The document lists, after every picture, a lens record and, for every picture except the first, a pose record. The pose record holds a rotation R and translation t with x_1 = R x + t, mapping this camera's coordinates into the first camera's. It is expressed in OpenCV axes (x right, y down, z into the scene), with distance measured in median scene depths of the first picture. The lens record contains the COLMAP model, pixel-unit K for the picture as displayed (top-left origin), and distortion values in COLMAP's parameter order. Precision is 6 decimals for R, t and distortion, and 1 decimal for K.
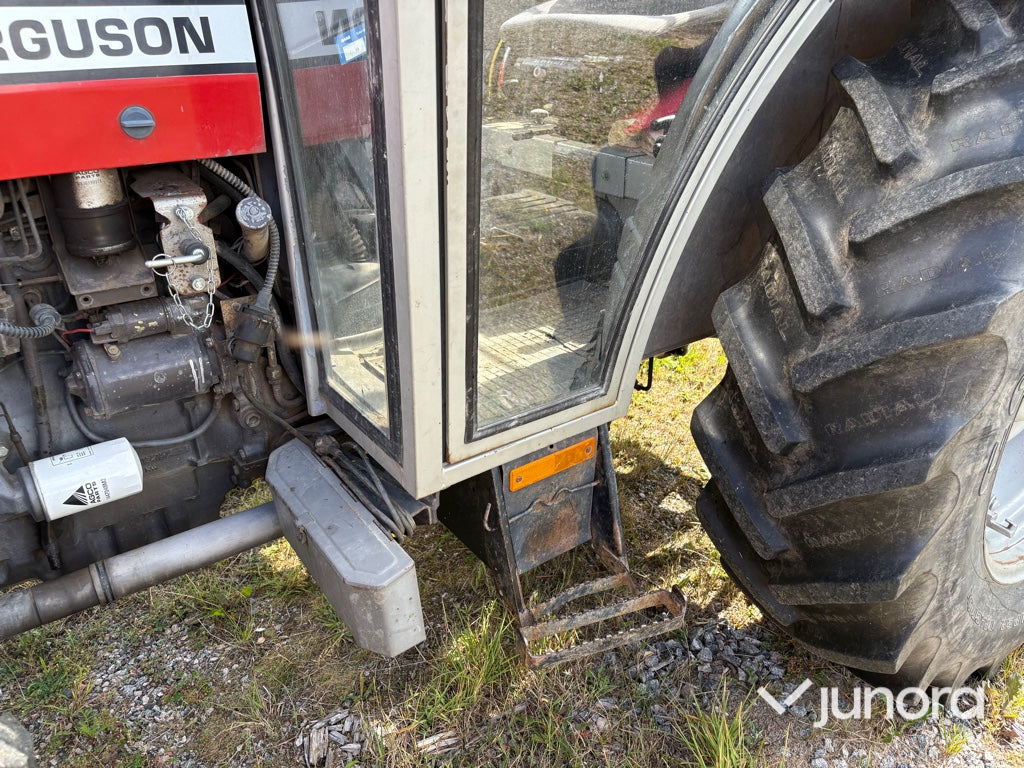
lens RADIAL K [[770.5, 0, 510.8], [0, 770.5, 383.6], [0, 0, 1]] dist [0.057836, -0.065425]
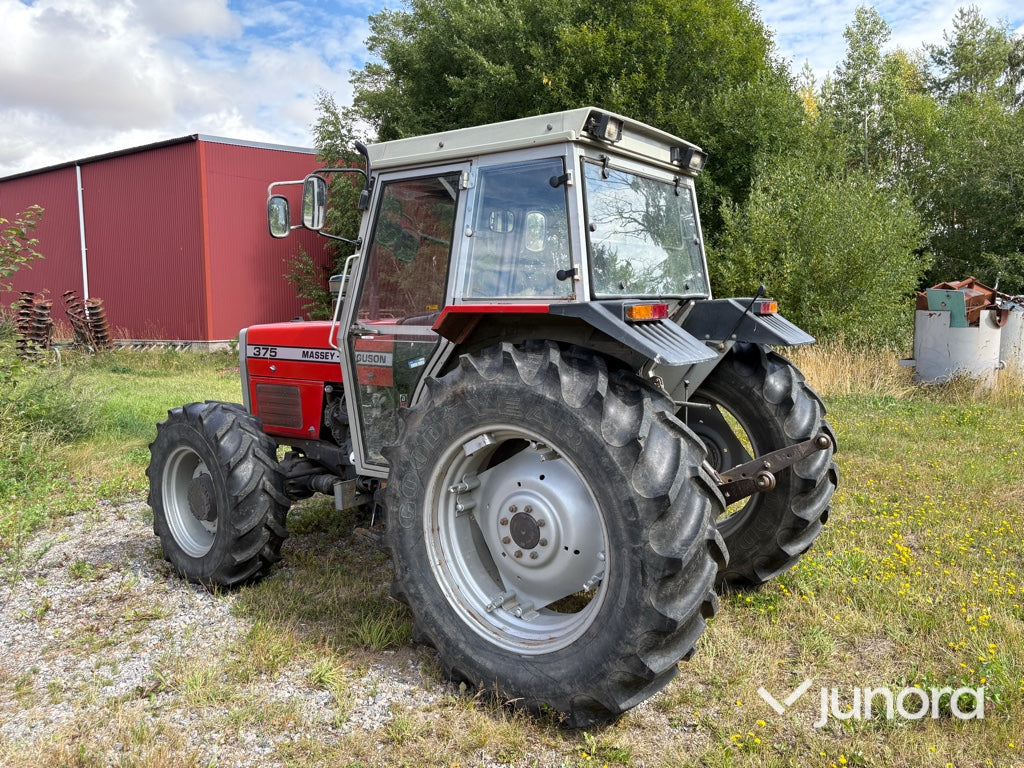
lens RADIAL K [[770.5, 0, 512.1], [0, 770.5, 390.3], [0, 0, 1]] dist [0.057836, -0.065425]
pose [[0.319626, 0.109232, -0.941227, 3.532603], [-0.422447, 0.905575, -0.038362, -0.385643], [0.848161, 0.409880, 0.335590, 0.210671]]
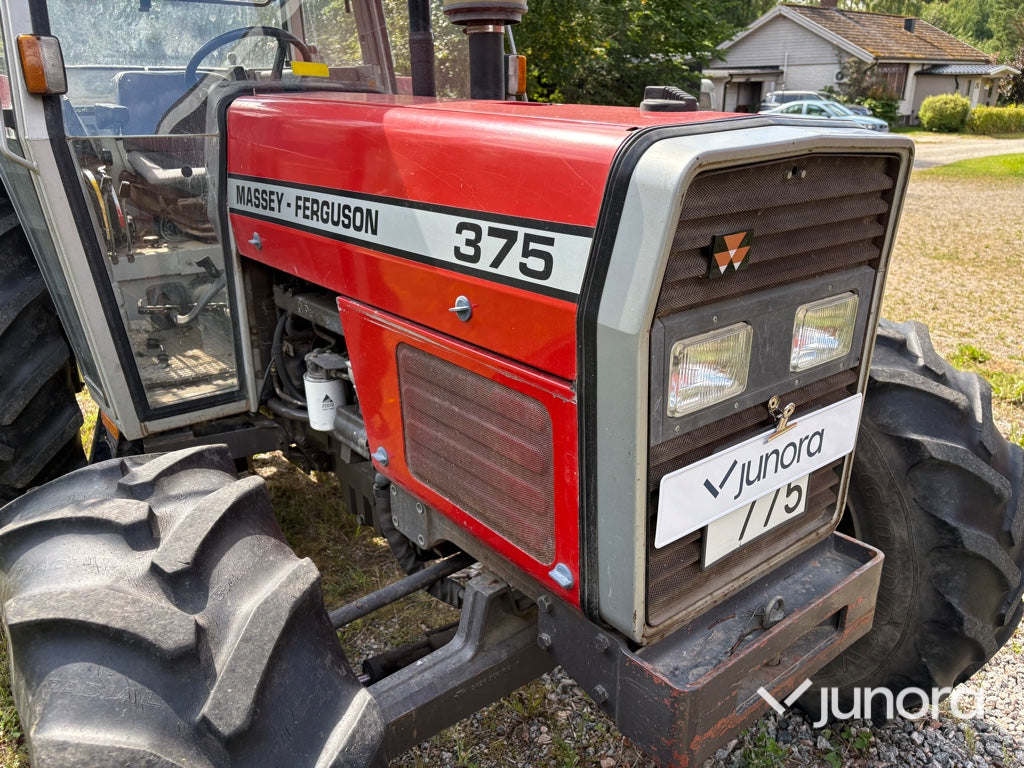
lens RADIAL K [[770.5, 0, 518.8], [0, 770.5, 395.8], [0, 0, 1]] dist [0.057836, -0.065425]
pose [[0.032981, 0.336585, -0.941075, 0.887453], [-0.444096, 0.848465, 0.287898, -0.624130], [0.895372, 0.408433, 0.177459, 1.003102]]
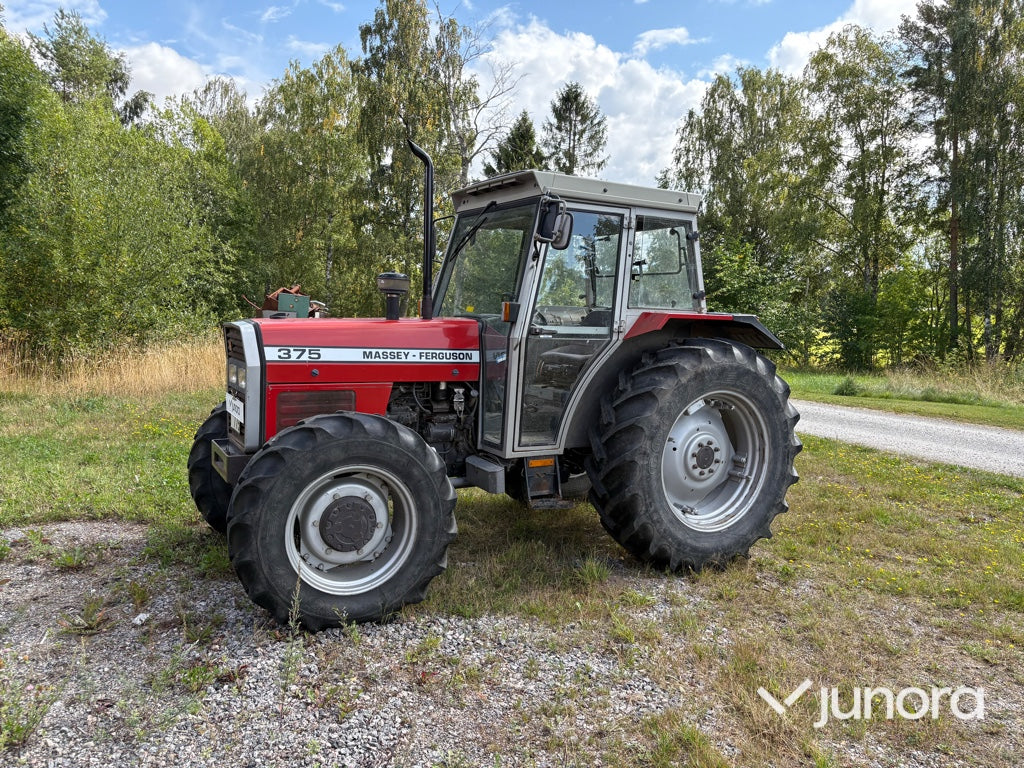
lens RADIAL K [[770.5, 0, 510.0], [0, 770.5, 394.9], [0, 0, 1]] dist [0.057836, -0.065425]
pose [[0.993470, 0.051304, -0.101907, 0.302590], [-0.084084, 0.932956, -0.350034, 1.259809], [0.077117, 0.356317, 0.931177, -2.948666]]
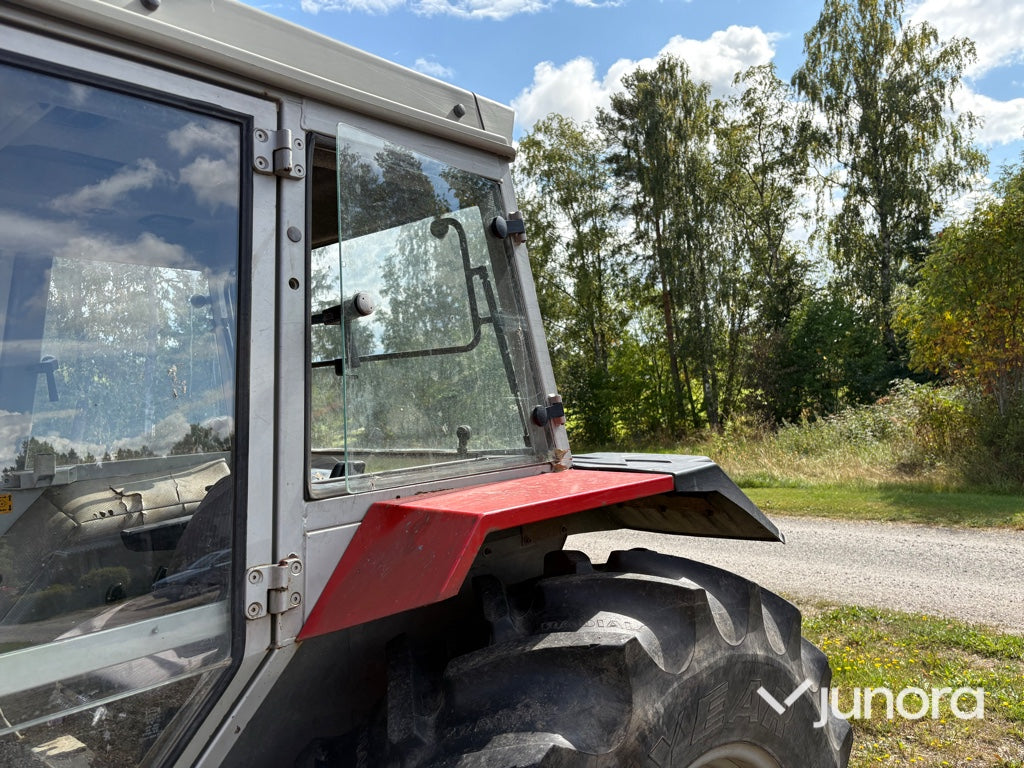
lens RADIAL K [[770.5, 0, 517.9], [0, 770.5, 391.5], [0, 0, 1]] dist [0.057836, -0.065425]
pose [[0.971692, -0.040808, 0.232701, 0.530615], [0.144088, 0.882938, -0.446832, -0.380729], [-0.187226, 0.467713, 0.863824, -0.069344]]
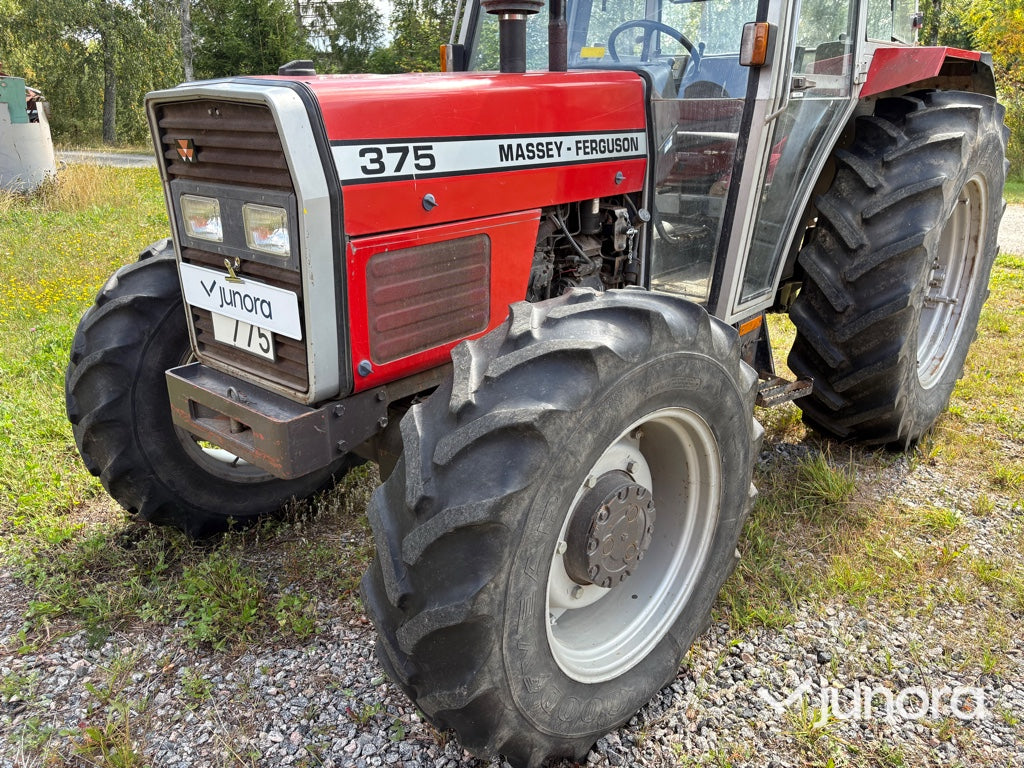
lens RADIAL K [[770.5, 0, 508.7], [0, 770.5, 392.9], [0, 0, 1]] dist [0.057836, -0.065425]
pose [[0.971478, -0.083179, 0.222060, -1.283190], [0.107249, 0.989329, -0.098615, 0.499797], [-0.211488, 0.119619, 0.970033, -1.130433]]
